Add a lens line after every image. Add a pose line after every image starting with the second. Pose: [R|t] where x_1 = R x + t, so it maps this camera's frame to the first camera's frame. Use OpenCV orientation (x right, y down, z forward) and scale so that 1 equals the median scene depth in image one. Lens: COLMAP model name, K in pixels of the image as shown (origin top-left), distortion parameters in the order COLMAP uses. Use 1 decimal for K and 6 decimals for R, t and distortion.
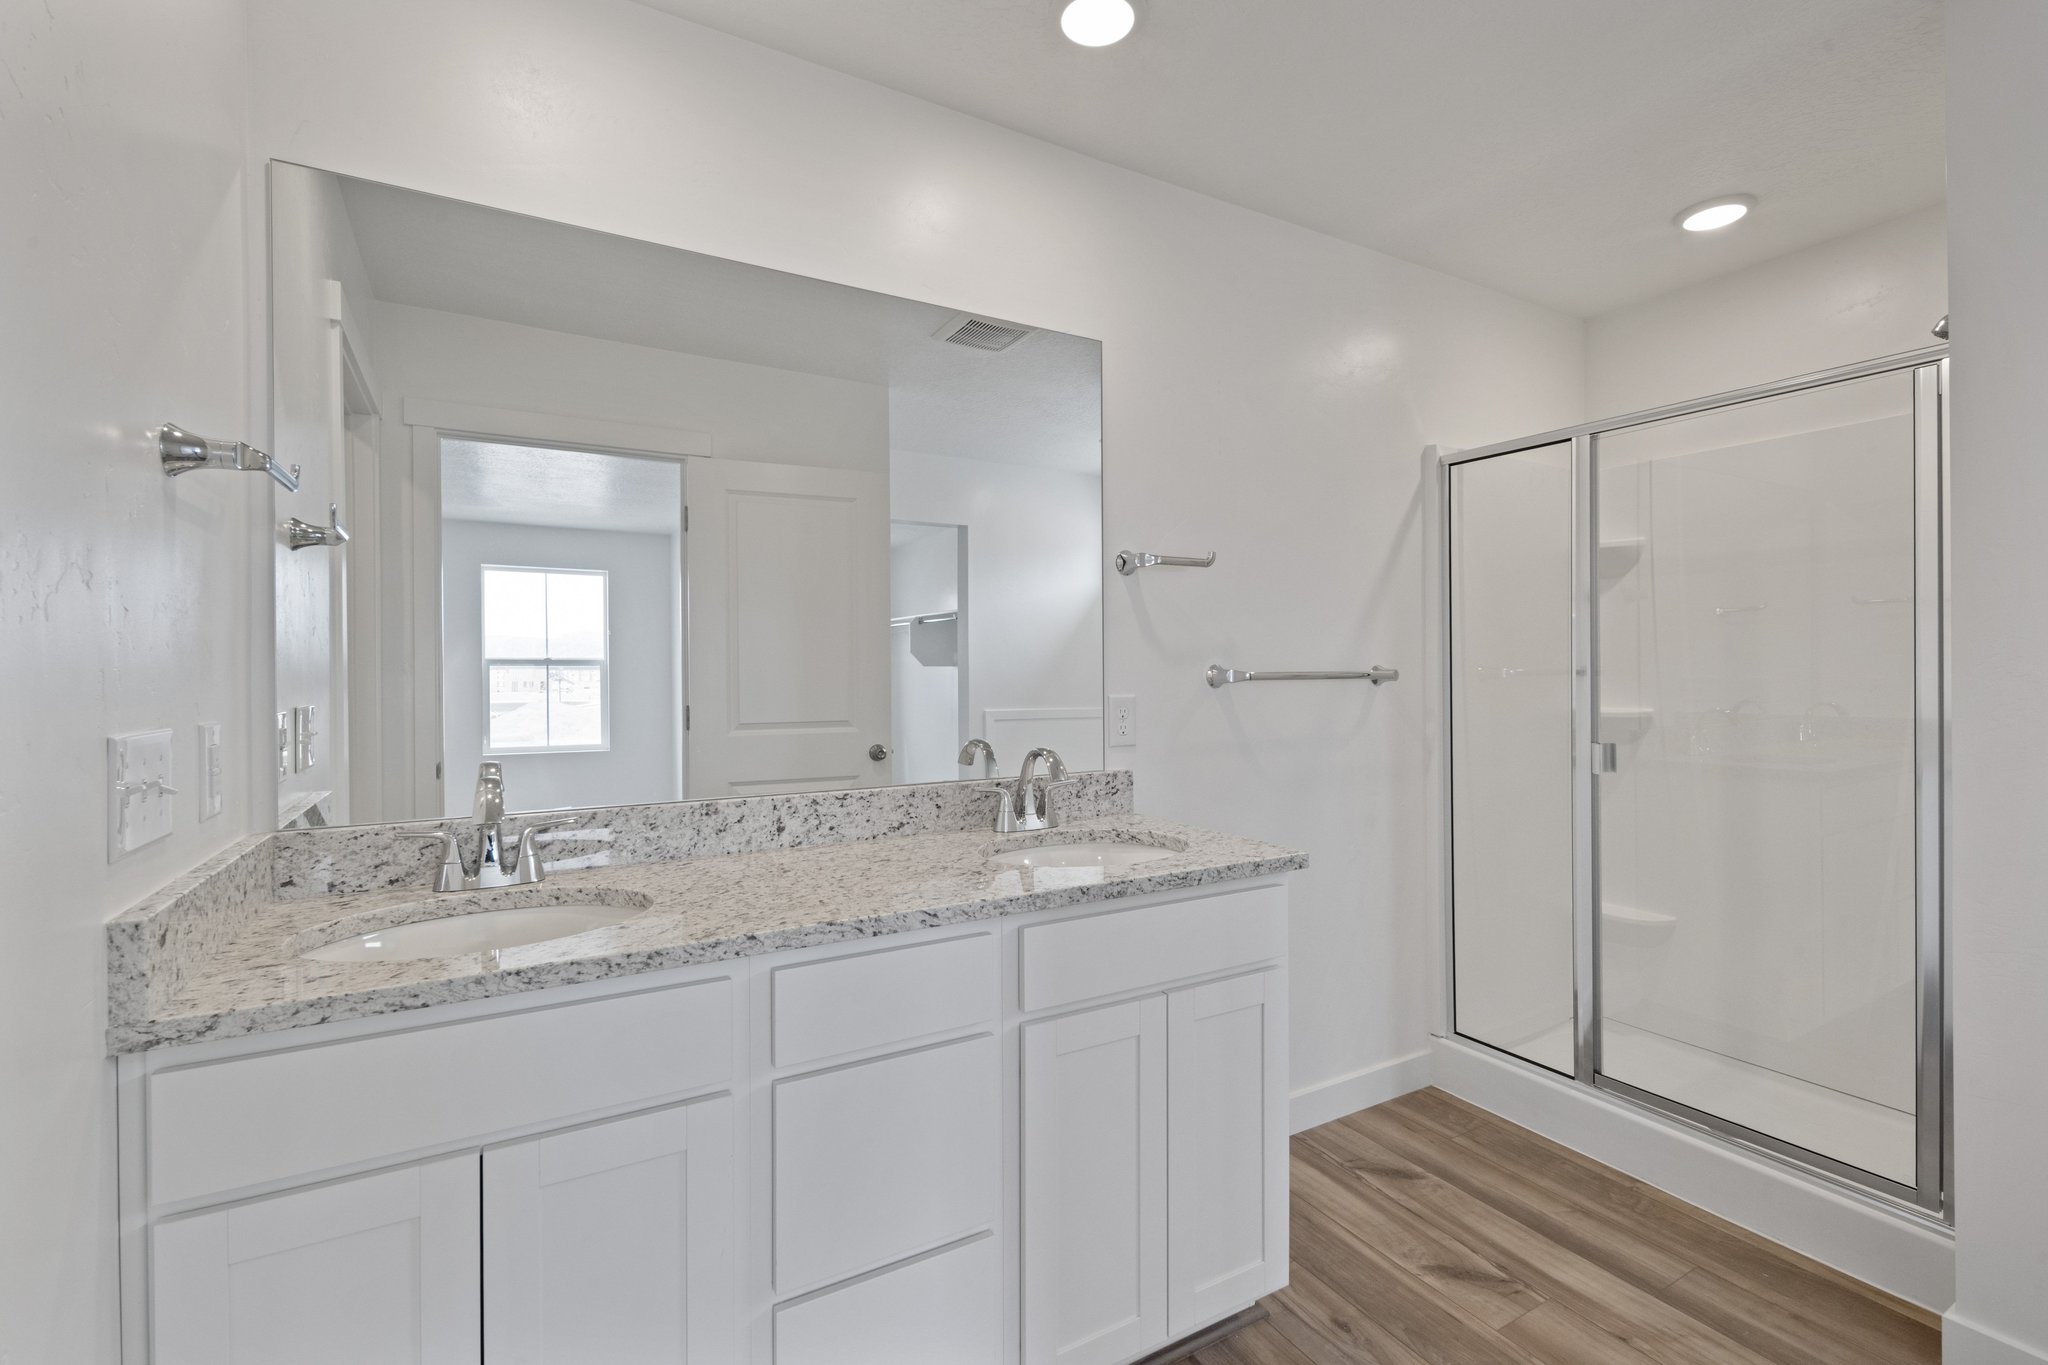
lens RADIAL K [[904.1, 0, 1031.4], [0, 904.1, 671.1], [0, 0, 1]] dist [0.005568, -0.002084]
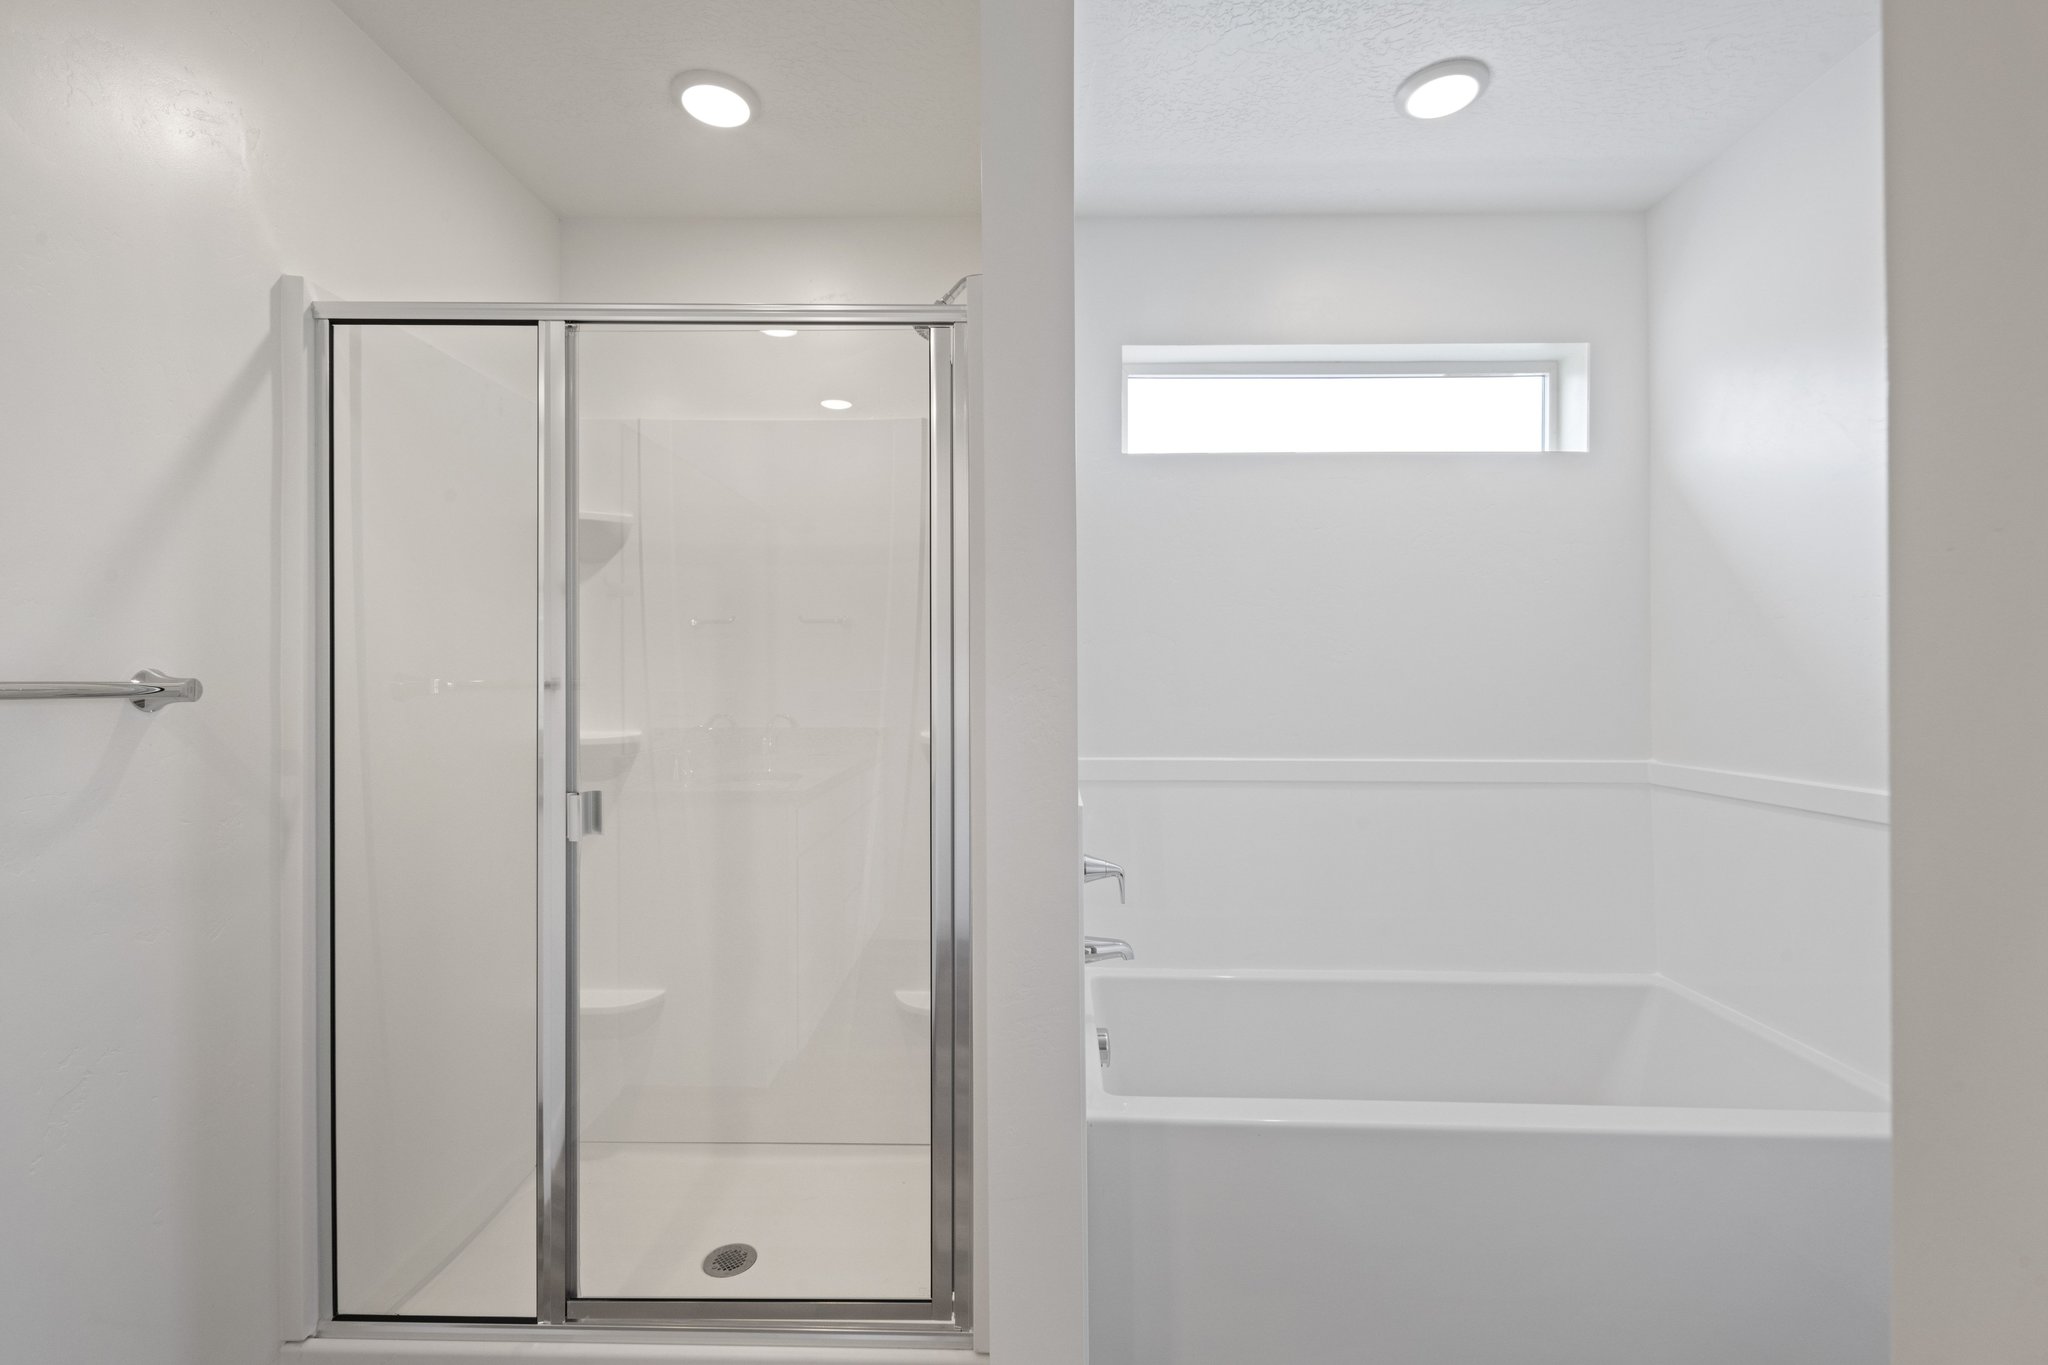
lens RADIAL K [[904.1, 0, 1033.2], [0, 904.1, 679.9], [0, 0, 1]] dist [0.005568, -0.002084]
pose [[0.513674, 0.007219, 0.857955, 0.199456], [-0.001747, 0.999971, -0.007369, 0.001677], [-0.857984, 0.002287, 0.513672, 0.325390]]
